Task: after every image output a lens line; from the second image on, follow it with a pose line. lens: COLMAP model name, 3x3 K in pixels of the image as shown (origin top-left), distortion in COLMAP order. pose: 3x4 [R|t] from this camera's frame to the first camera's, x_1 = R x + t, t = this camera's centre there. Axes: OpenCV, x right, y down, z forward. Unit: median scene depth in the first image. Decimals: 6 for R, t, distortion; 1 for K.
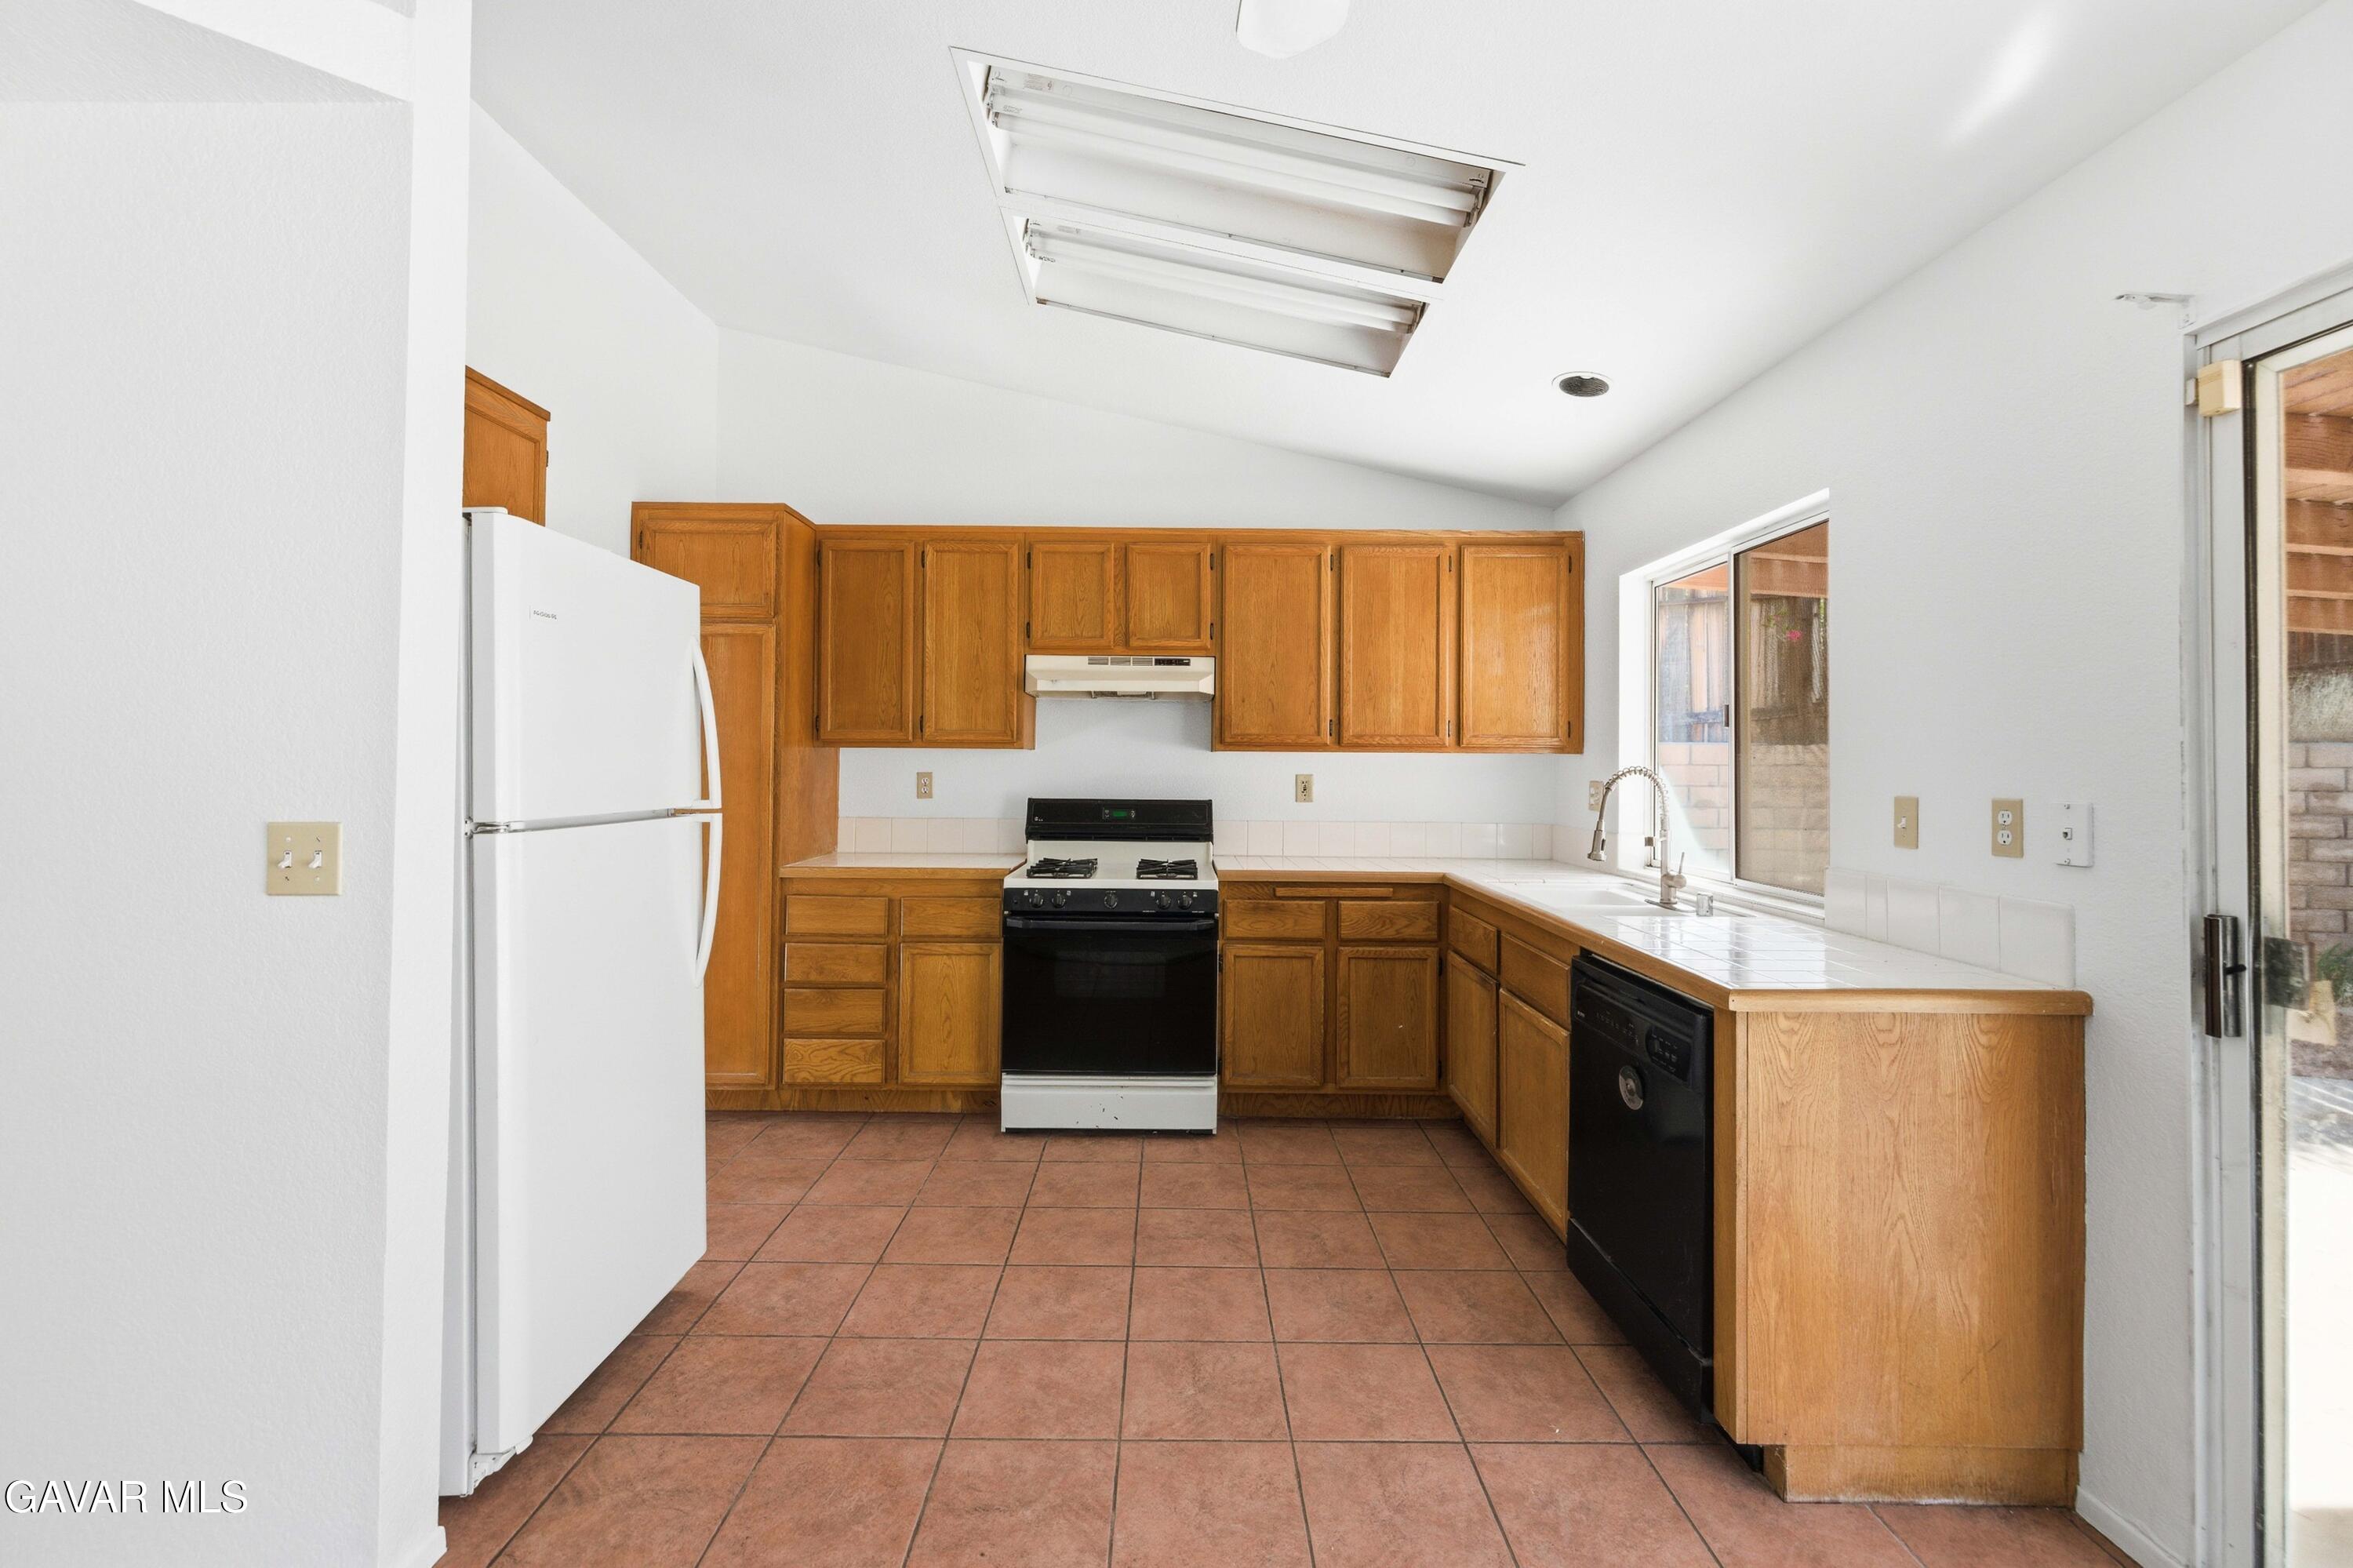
lens RADIAL K [[994.5, 0, 1173.6], [0, 994.5, 754.0], [0, 0, 1]] dist [0.014441, -0.007776]
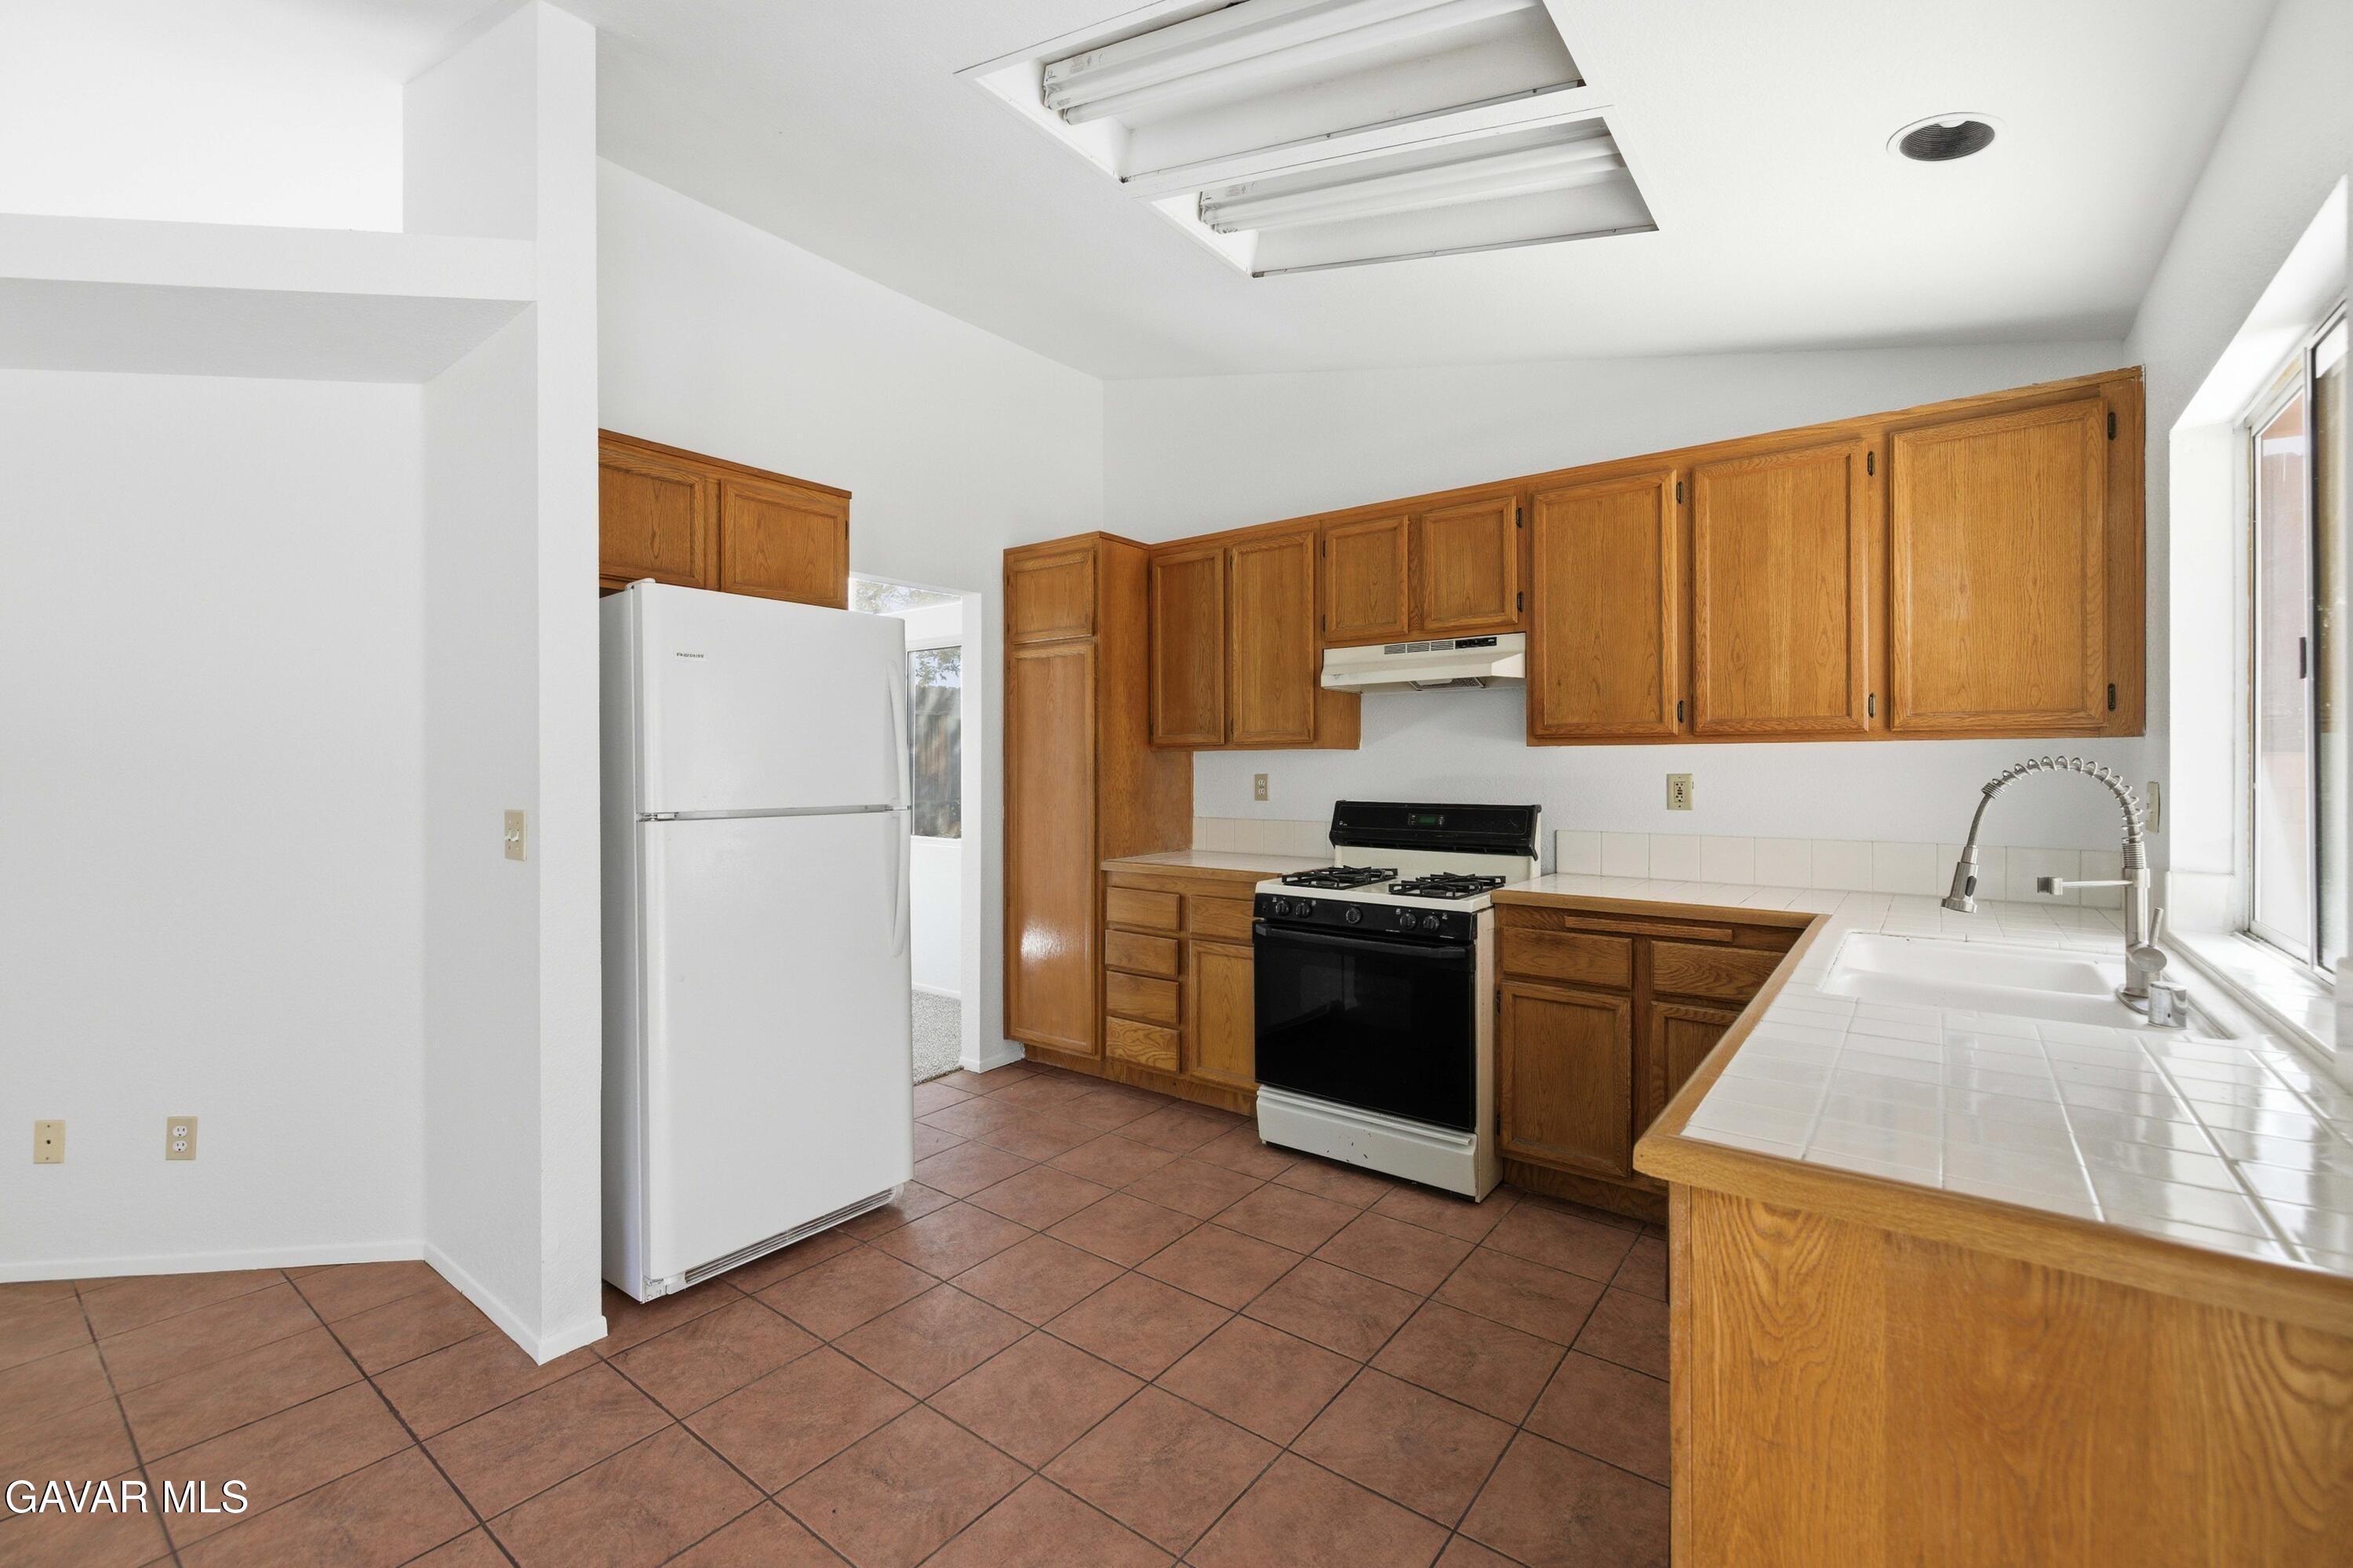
lens RADIAL K [[988.1, 0, 1174.7], [0, 988.1, 772.3], [0, 0, 1]] dist [0.001447, -0.000291]
pose [[0.792299, -0.007916, -0.610081, 0.339686], [0.017813, 0.999790, 0.010161, 0.005557], [0.609873, -0.018918, 0.792274, 0.184776]]
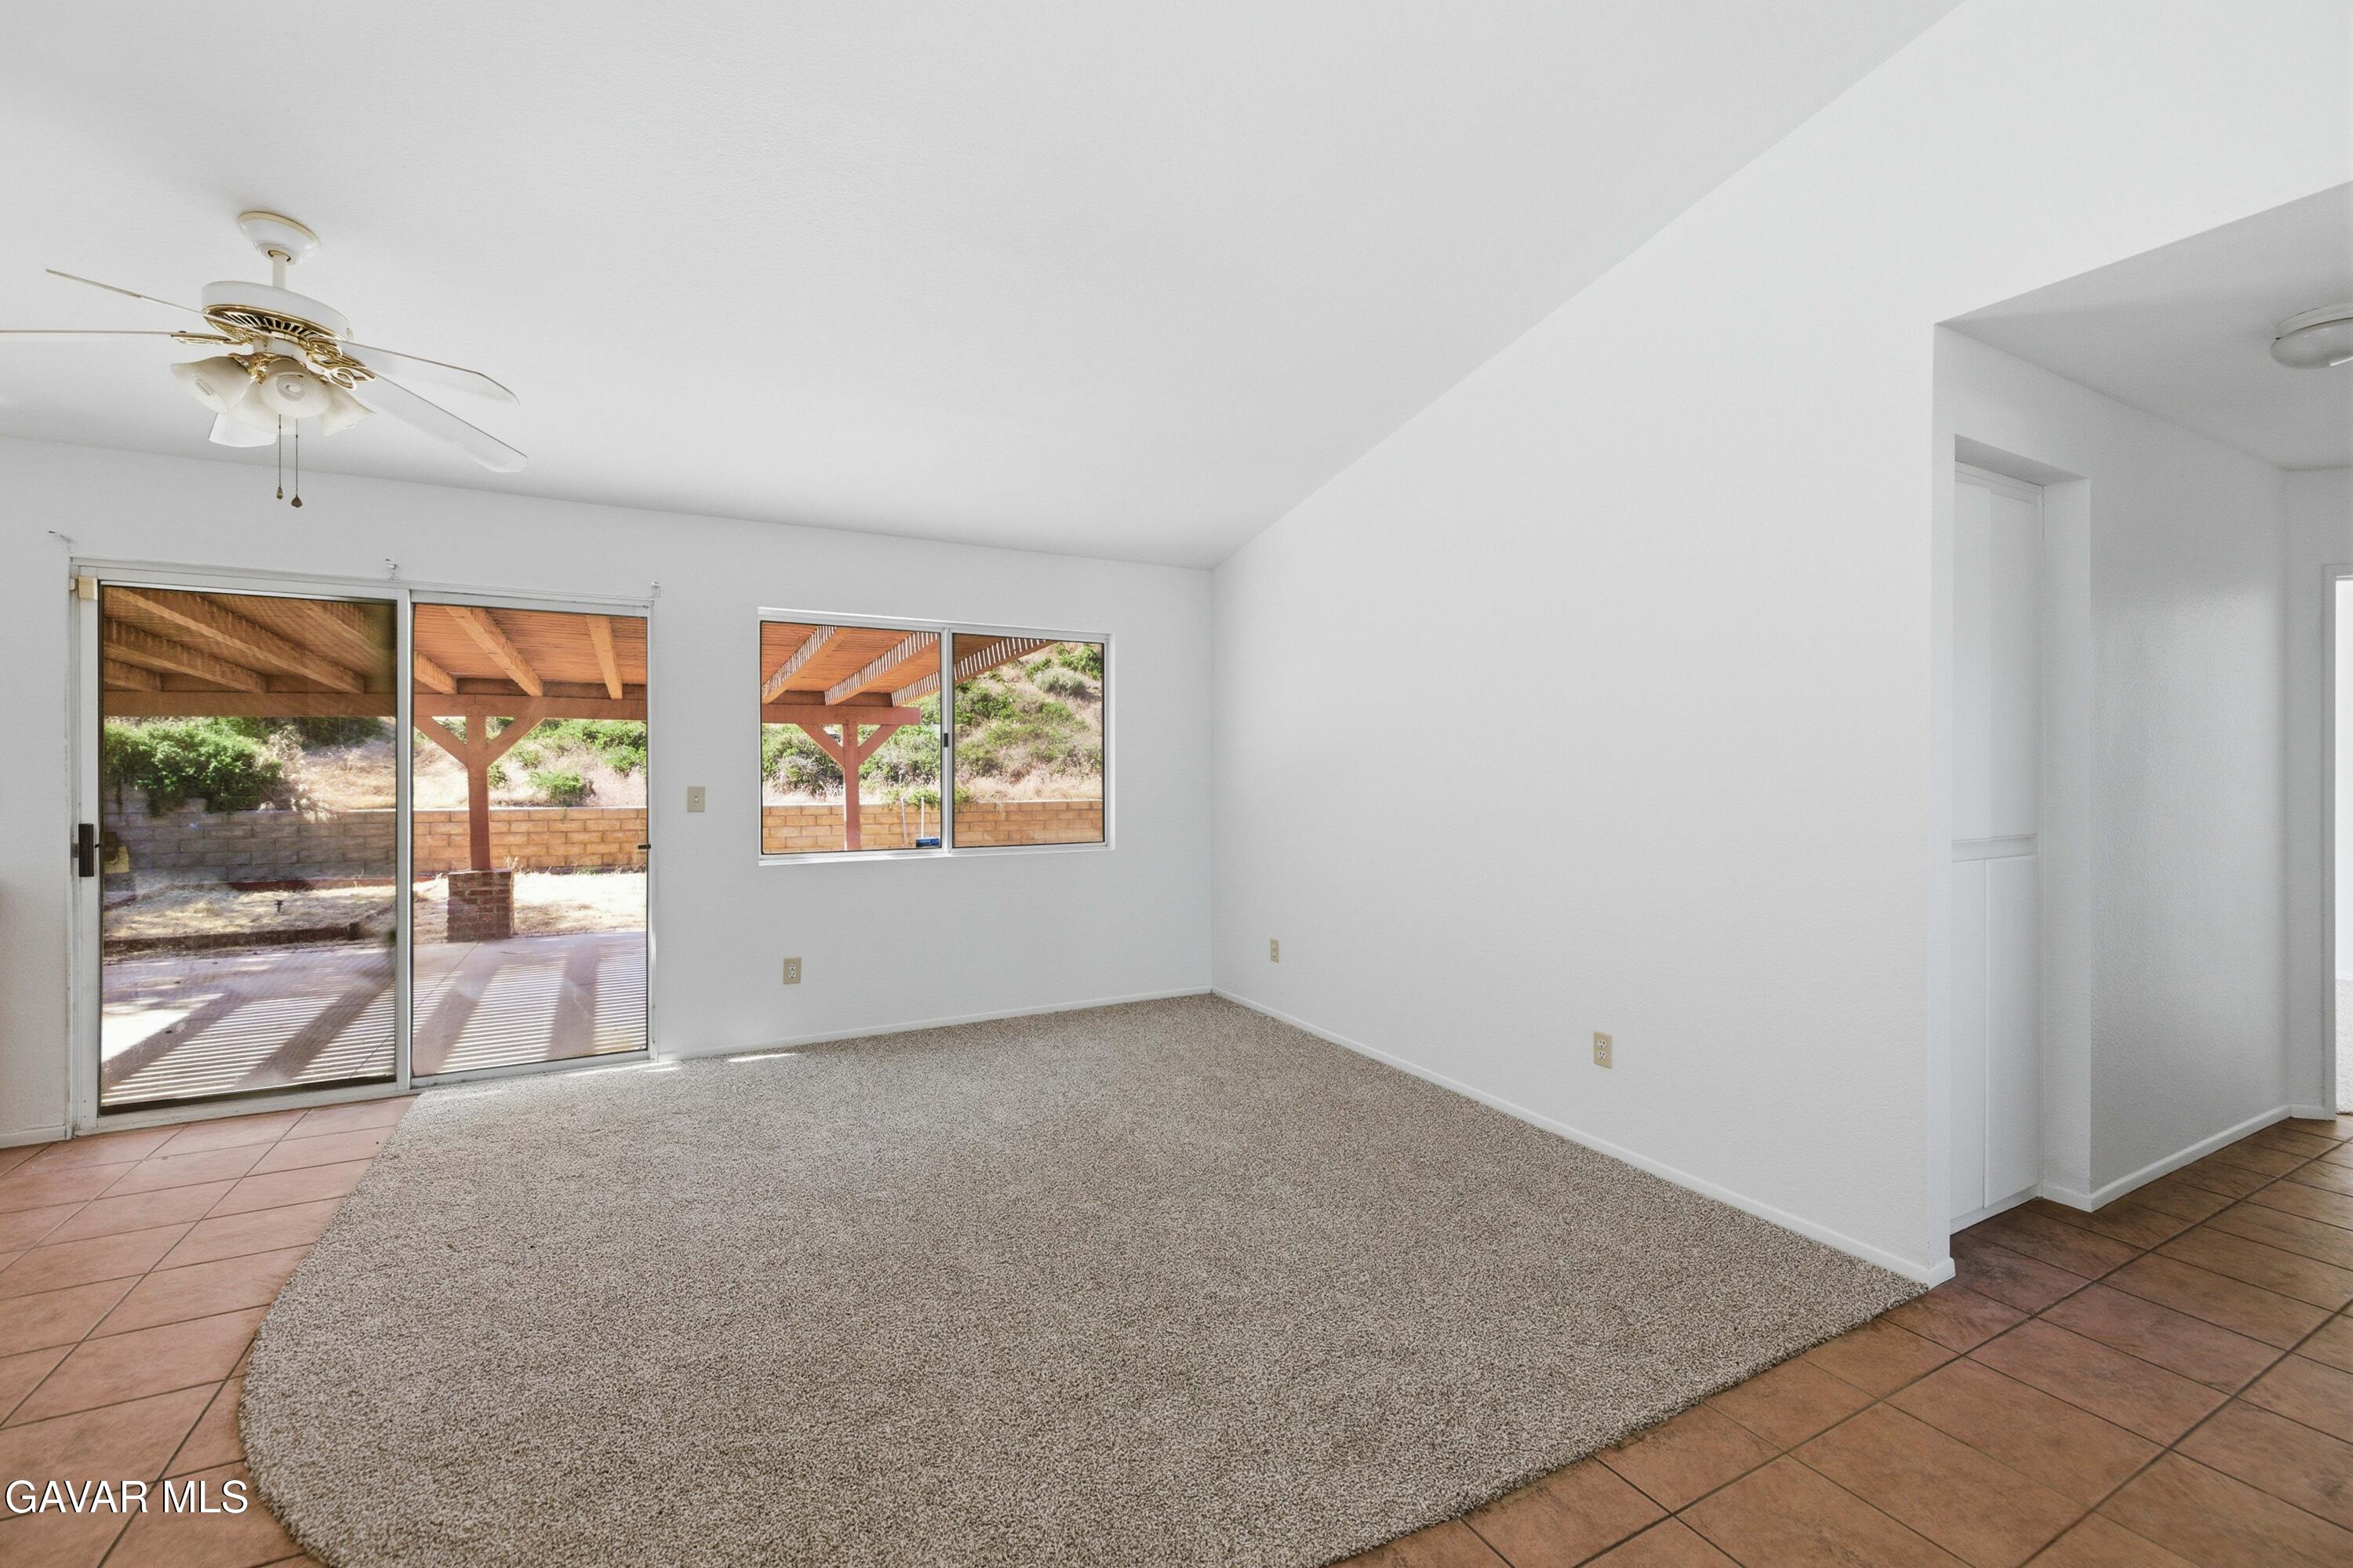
lens RADIAL K [[968.9, 0, 1176.8], [0, 968.9, 764.3], [0, 0, 1]] dist [-0.000002, -0.000341]
pose [[-0.483266, -0.005393, 0.875457, -0.876250], [-0.017882, 0.999833, -0.003712, -0.003389], [-0.875291, -0.017449, -0.483282, -0.039203]]
